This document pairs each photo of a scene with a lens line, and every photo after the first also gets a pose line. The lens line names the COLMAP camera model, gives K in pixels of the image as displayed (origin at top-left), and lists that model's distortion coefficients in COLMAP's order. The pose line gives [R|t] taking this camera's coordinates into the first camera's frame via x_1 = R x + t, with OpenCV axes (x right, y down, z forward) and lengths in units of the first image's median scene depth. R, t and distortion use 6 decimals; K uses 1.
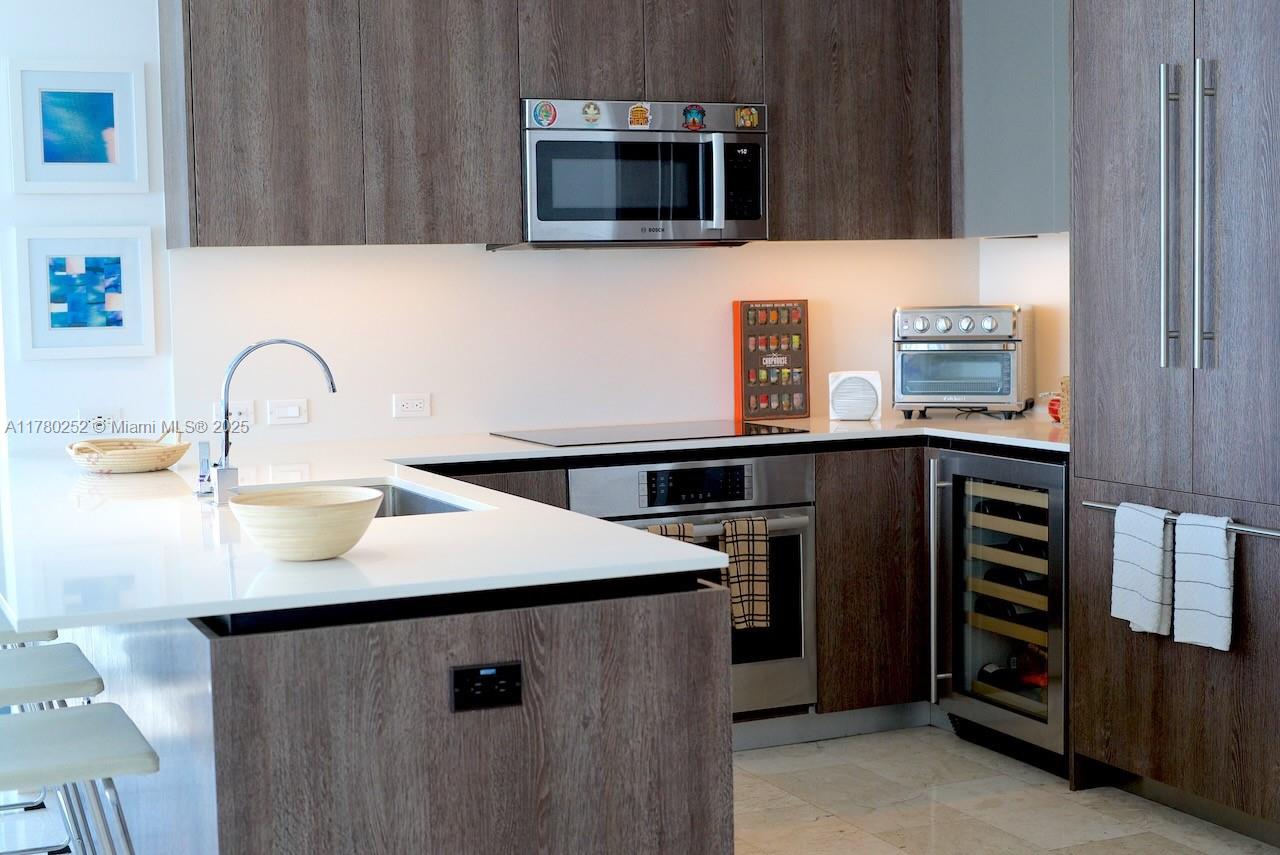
lens RADIAL K [[1884.7, 0, 640.0], [0, 1884.7, 427.5], [0, 0, 1]] dist [-0.009636, -0.039480]
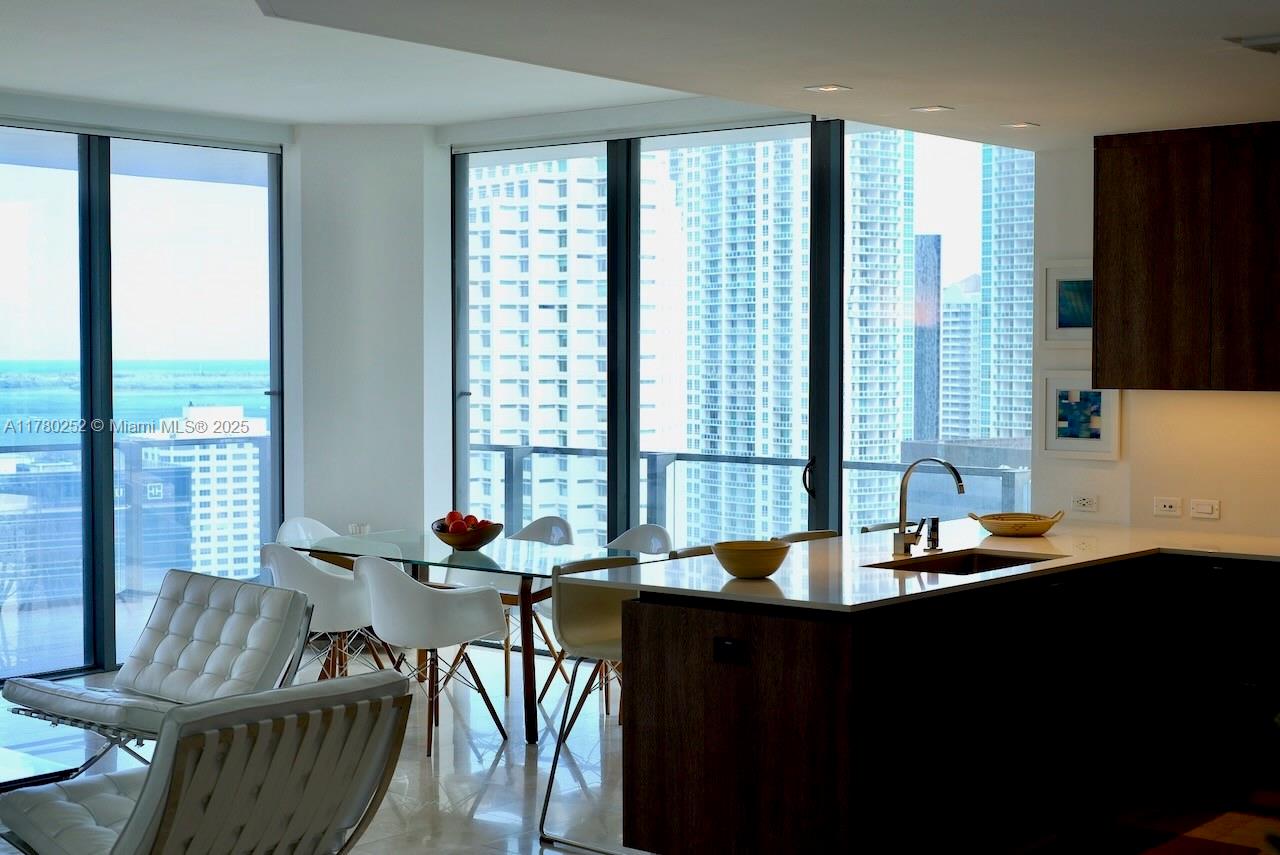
lens RADIAL K [[1884.7, 0, 640.0], [0, 1884.7, 427.5], [0, 0, 1]] dist [-0.009636, -0.039480]
pose [[0.425340, 0.056263, -0.903283, 0.913043], [-0.077882, 0.996639, 0.025405, -0.073734], [0.901676, 0.059544, 0.428292, 0.054533]]
